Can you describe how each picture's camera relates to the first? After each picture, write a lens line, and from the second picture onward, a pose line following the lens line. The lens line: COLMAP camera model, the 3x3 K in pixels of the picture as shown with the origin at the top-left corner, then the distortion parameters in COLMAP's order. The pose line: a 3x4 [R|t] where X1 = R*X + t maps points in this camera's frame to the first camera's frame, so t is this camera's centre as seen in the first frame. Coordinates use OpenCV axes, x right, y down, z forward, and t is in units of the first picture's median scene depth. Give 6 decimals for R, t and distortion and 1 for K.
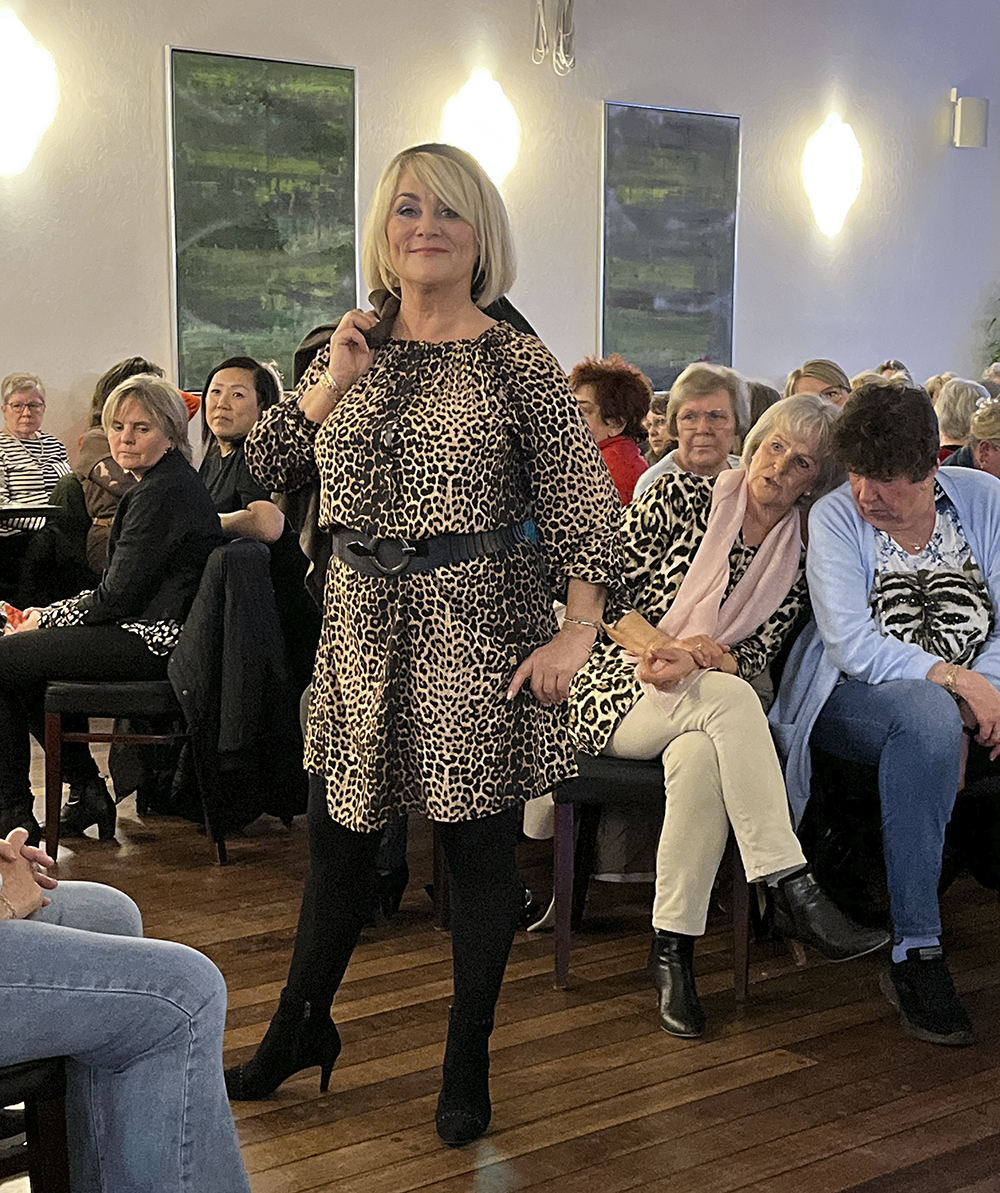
lens RADIAL K [[2145.9, 0, 544.1], [0, 2145.9, 599.0], [0, 0, 1]] dist [0.306625, -1.631249]
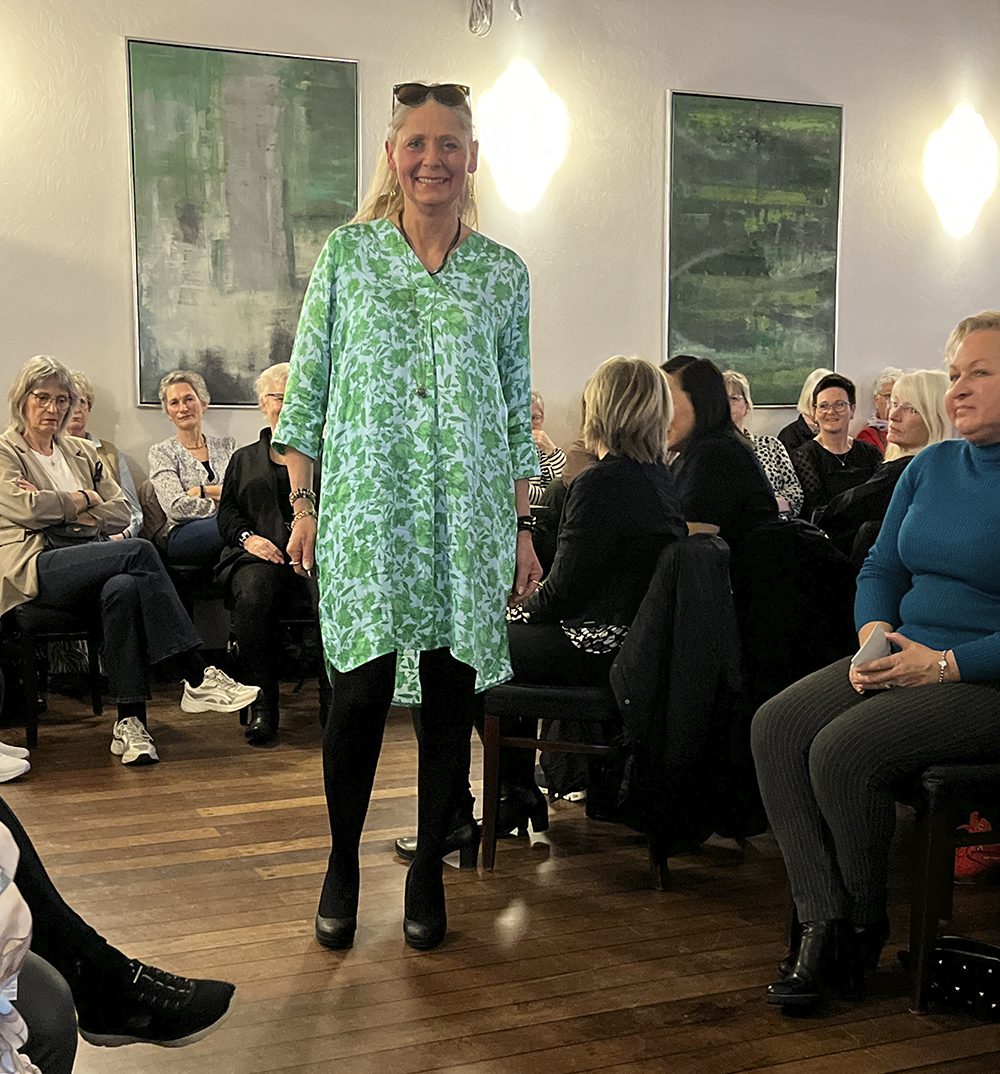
lens RADIAL K [[1559.4, 0, 474.4], [0, 1559.4, 628.1], [0, 0, 1]] dist [0.131231, -0.493399]
pose [[0.952201, 0.034929, -0.303469, -0.015482], [-0.027576, 0.999214, 0.028483, -0.002375], [0.304225, -0.018753, 0.952415, 0.202904]]
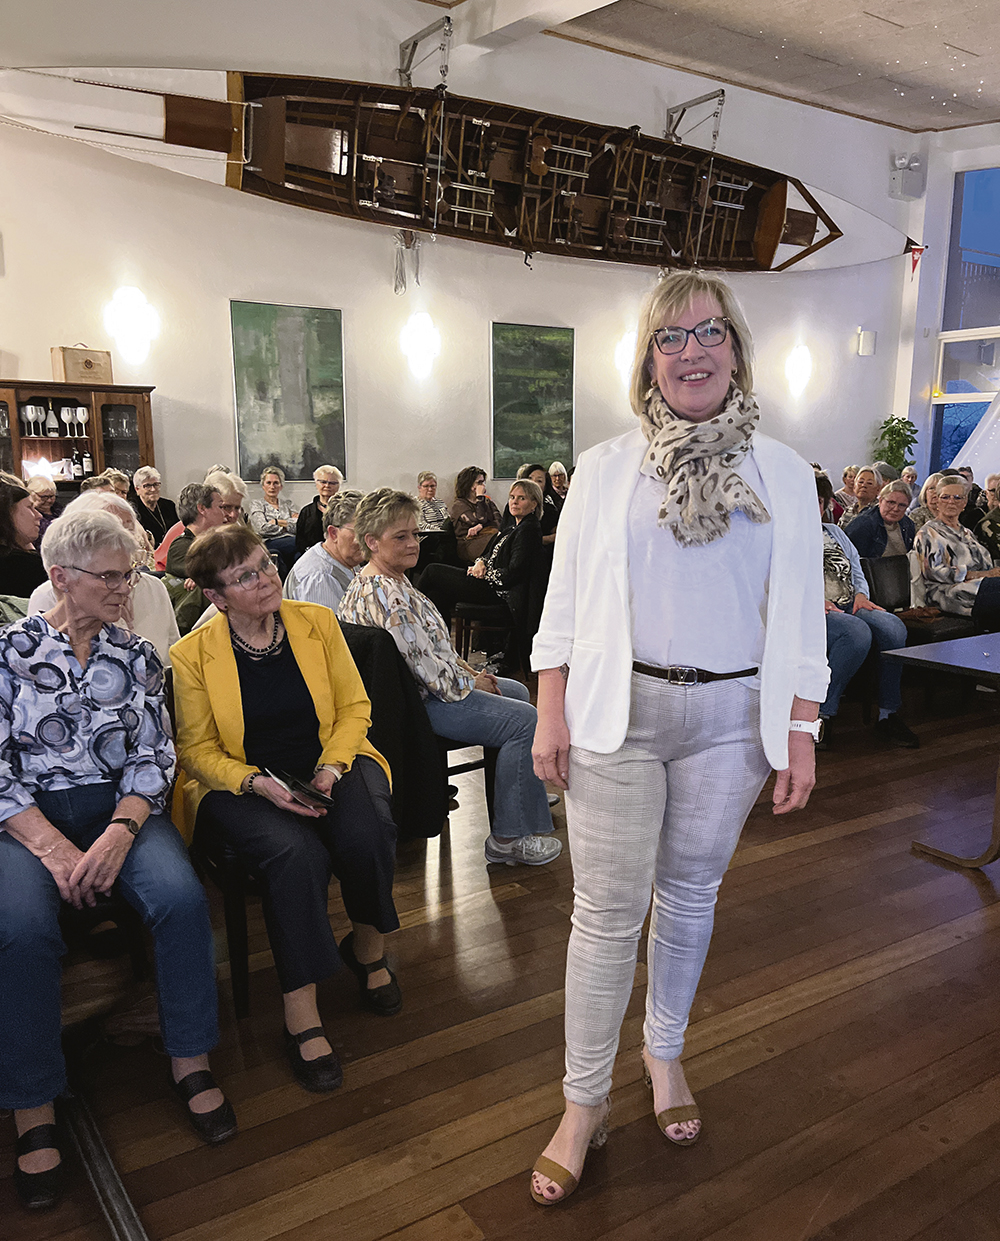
lens RADIAL K [[1037.7, 0, 502.9], [0, 1037.7, 643.1], [0, 0, 1]] dist [0.048309, -0.048854]
pose [[0.990579, 0.014496, -0.136173, -0.010814], [-0.005472, 0.997778, 0.066406, 0.003116], [0.136833, -0.065036, 0.988457, -0.069487]]
